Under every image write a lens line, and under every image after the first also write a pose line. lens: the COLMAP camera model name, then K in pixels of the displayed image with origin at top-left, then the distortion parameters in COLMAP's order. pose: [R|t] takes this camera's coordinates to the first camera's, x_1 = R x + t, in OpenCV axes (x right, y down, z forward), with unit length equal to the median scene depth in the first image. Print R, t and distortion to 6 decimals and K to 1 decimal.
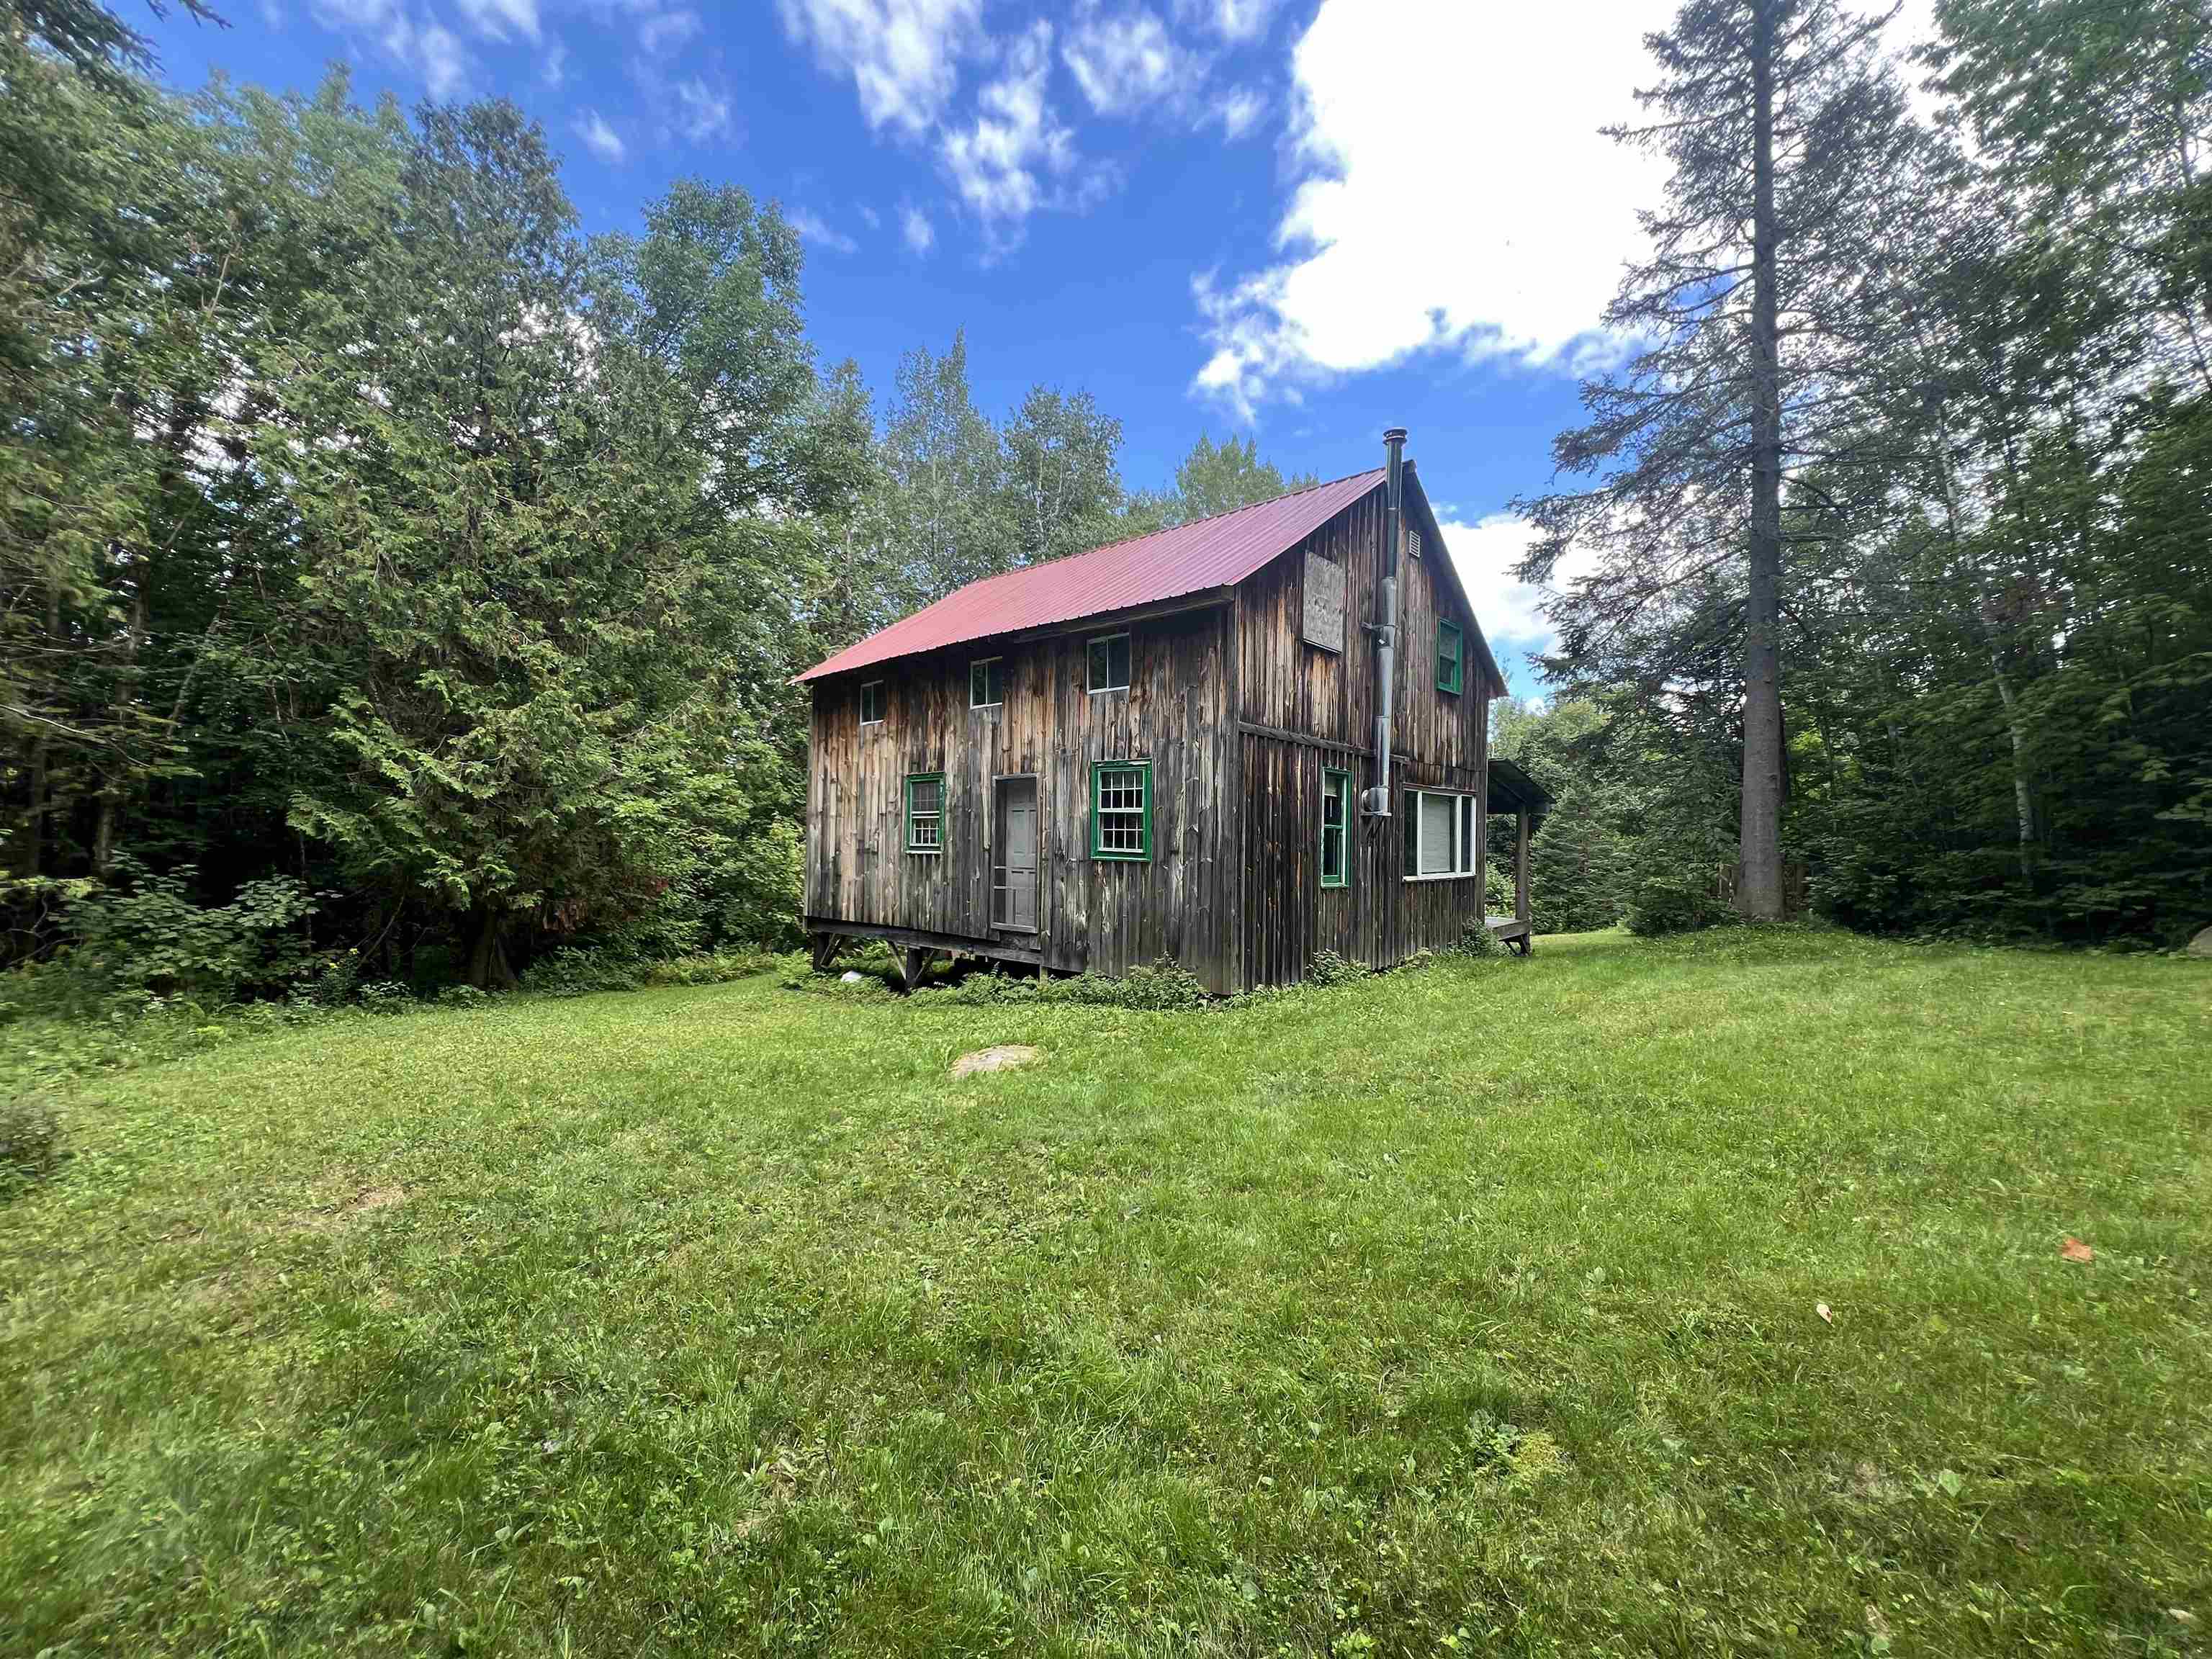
lens RADIAL K [[886.9, 0, 1100.0], [0, 886.9, 821.1], [0, 0, 1]] dist [0.001311, 0.000286]
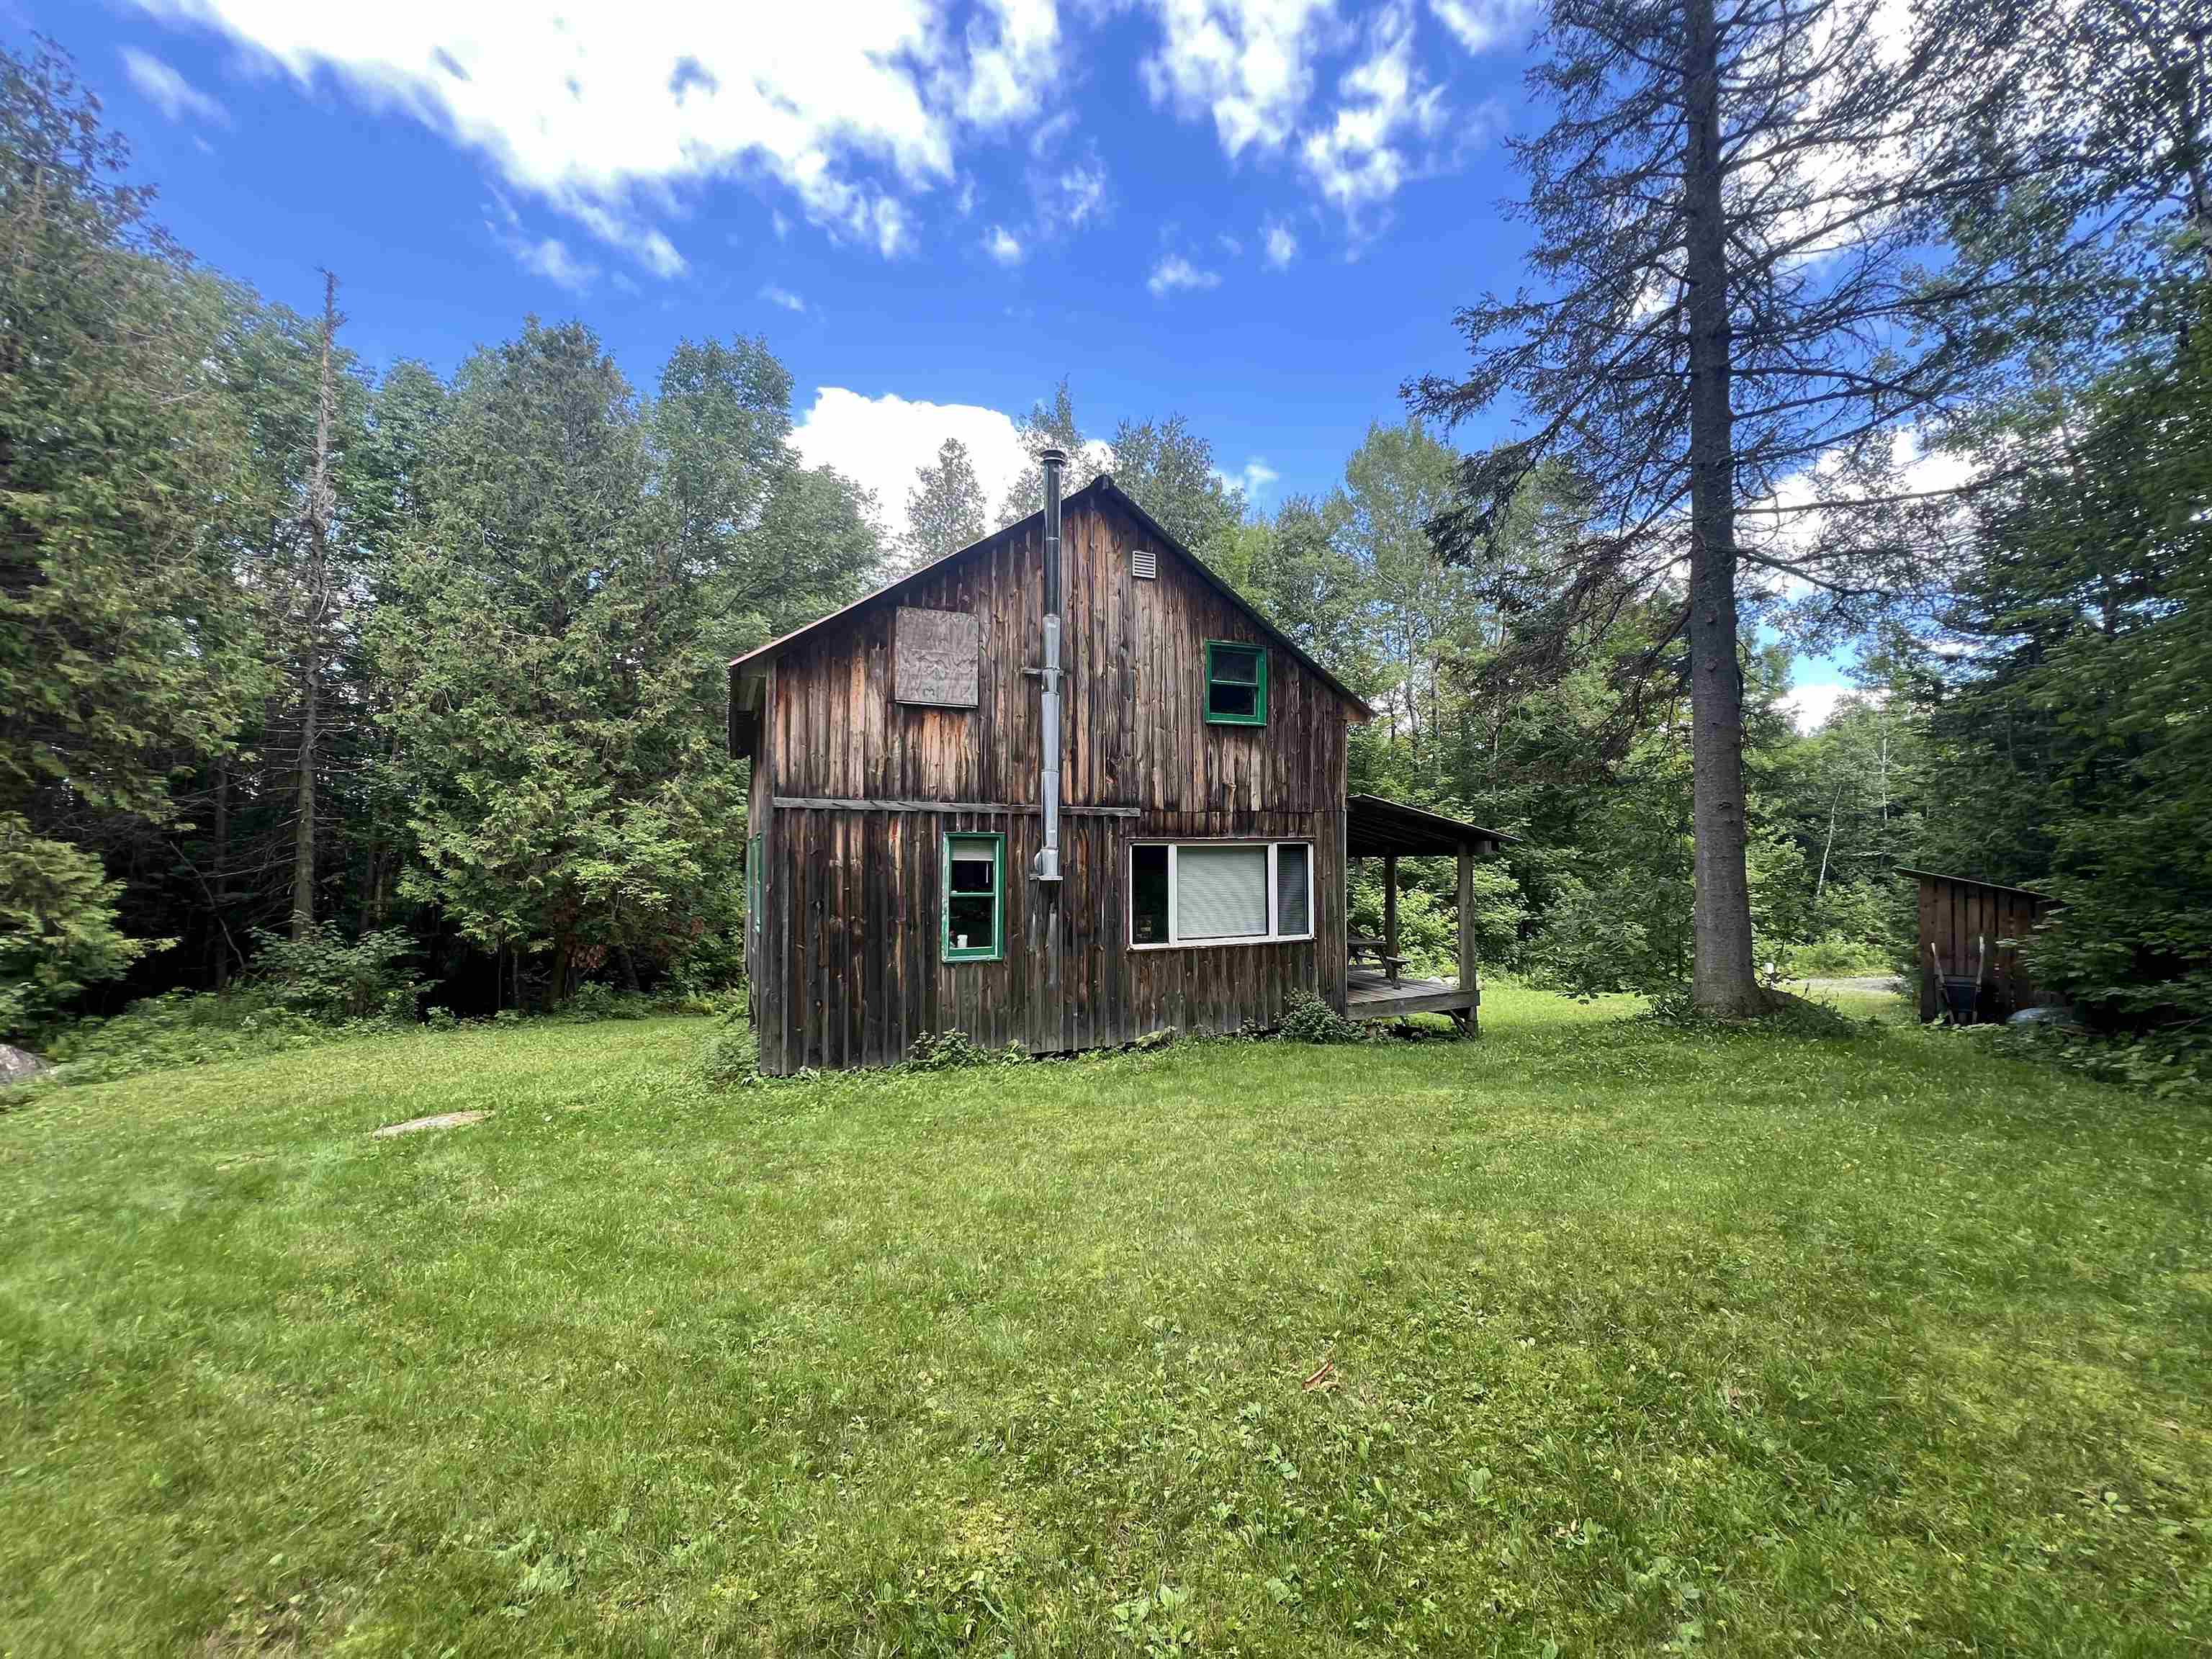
lens RADIAL K [[887.3, 0, 1098.7], [0, 887.3, 843.2], [0, 0, 1]] dist [-0.000625, -0.000013]
pose [[0.912980, -0.025275, -0.407220, 0.569057], [0.027854, 0.999612, 0.000407, -0.033576], [0.407052, -0.011714, 0.913330, 0.158080]]
